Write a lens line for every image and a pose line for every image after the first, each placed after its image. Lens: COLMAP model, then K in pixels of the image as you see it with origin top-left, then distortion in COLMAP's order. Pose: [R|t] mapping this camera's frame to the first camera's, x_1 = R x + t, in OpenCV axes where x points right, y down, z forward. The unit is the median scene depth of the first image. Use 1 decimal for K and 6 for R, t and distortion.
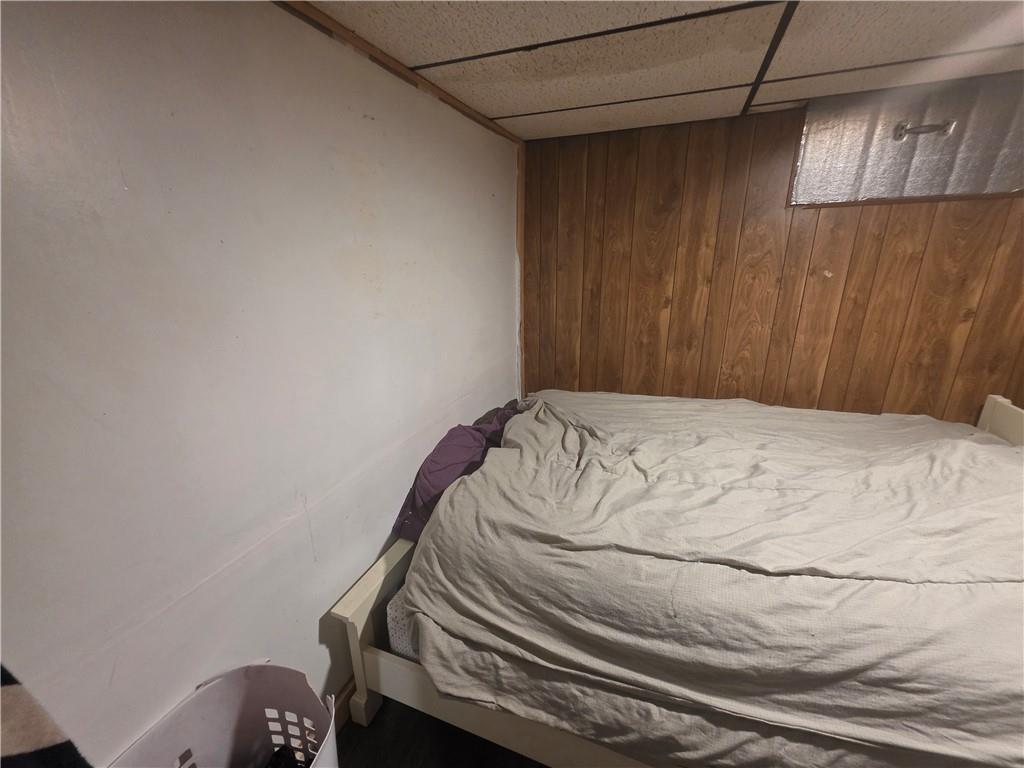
lens RADIAL K [[413.1, 0, 512.0], [0, 413.1, 384.0], [0, 0, 1]] dist [0.000249, 0.000056]
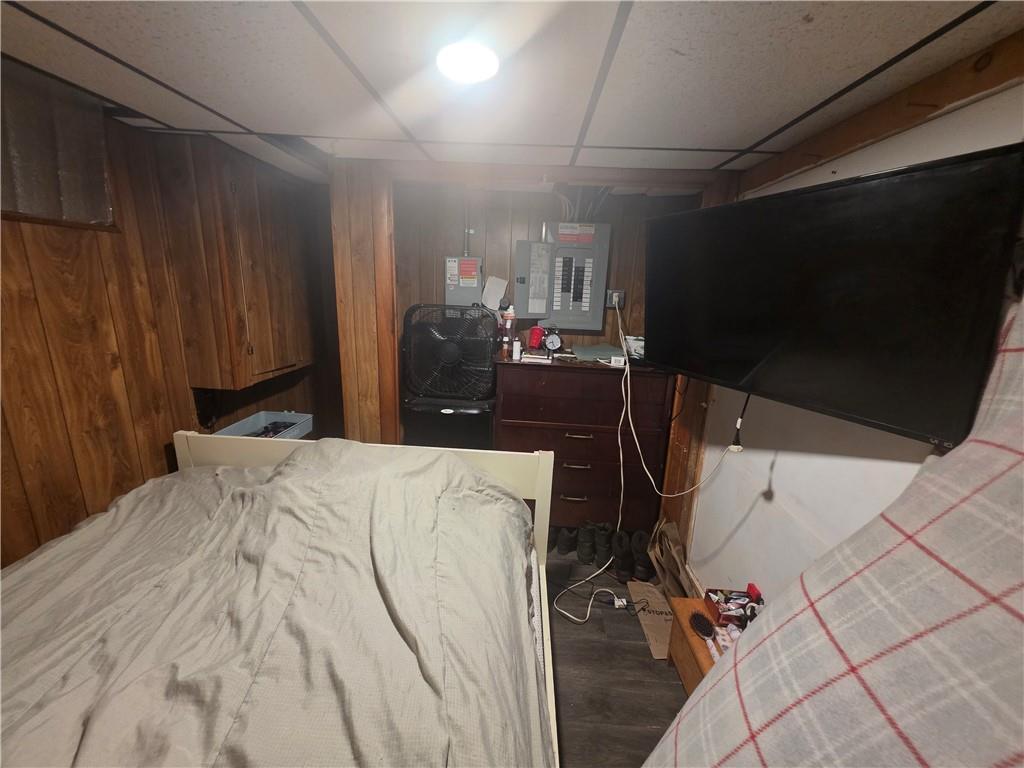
lens RADIAL K [[413.1, 0, 512.0], [0, 413.1, 384.0], [0, 0, 1]] dist [0.000249, 0.000056]
pose [[-0.326612, -0.221027, 0.918952, 0.026375], [0.257945, 0.914519, 0.311639, -0.181796], [-0.909279, 0.338824, -0.241680, 0.479892]]
